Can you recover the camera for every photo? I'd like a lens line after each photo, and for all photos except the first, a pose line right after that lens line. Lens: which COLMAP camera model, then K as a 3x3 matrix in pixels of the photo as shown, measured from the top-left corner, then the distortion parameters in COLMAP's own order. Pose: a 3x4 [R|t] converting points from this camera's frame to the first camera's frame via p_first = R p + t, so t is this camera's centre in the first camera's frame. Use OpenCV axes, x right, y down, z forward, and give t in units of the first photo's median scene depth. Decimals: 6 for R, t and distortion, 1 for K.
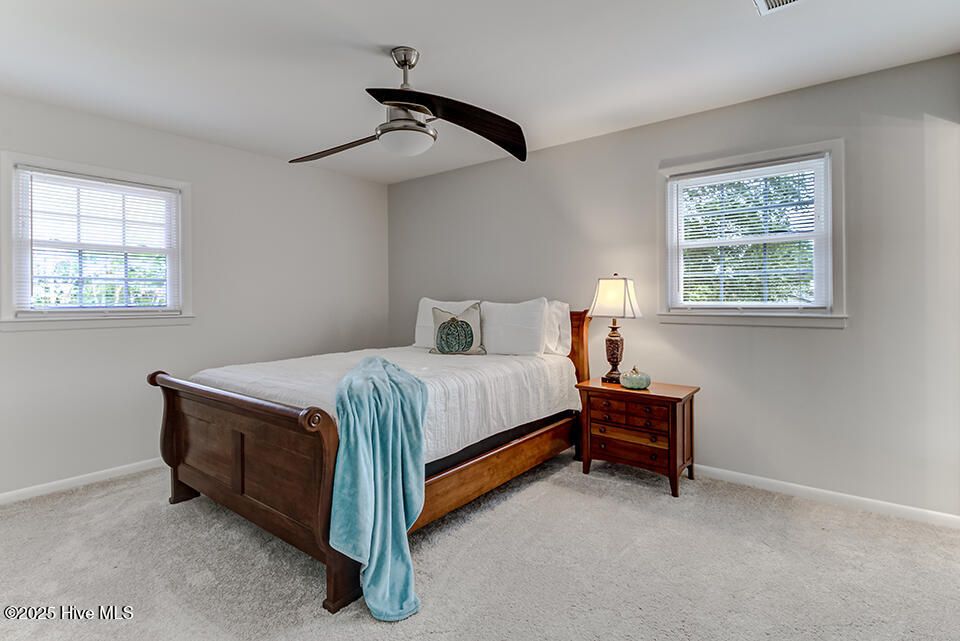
lens RADIAL K [[464.7, 0, 482.7], [0, 464.7, 312.2], [0, 0, 1]] dist [-0.003987, -0.009180]
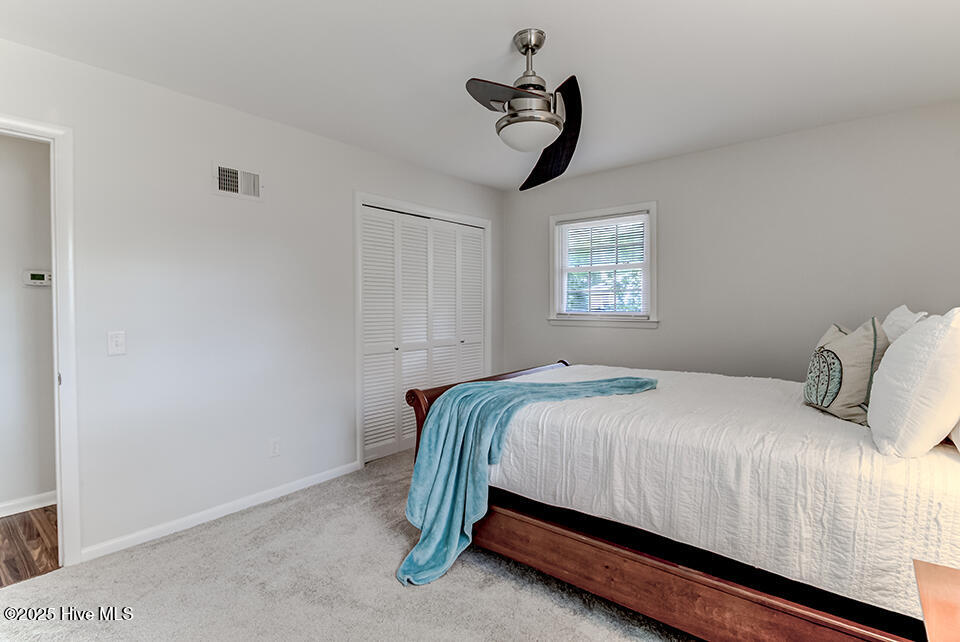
lens RADIAL K [[464.7, 0, 483.6], [0, 464.7, 318.5], [0, 0, 1]] dist [-0.003987, -0.009180]
pose [[-0.028945, 0.033333, -0.999025, 0.783487], [-0.020113, 0.999222, 0.033922, -0.043497], [0.999379, 0.021075, -0.028252, 0.974028]]
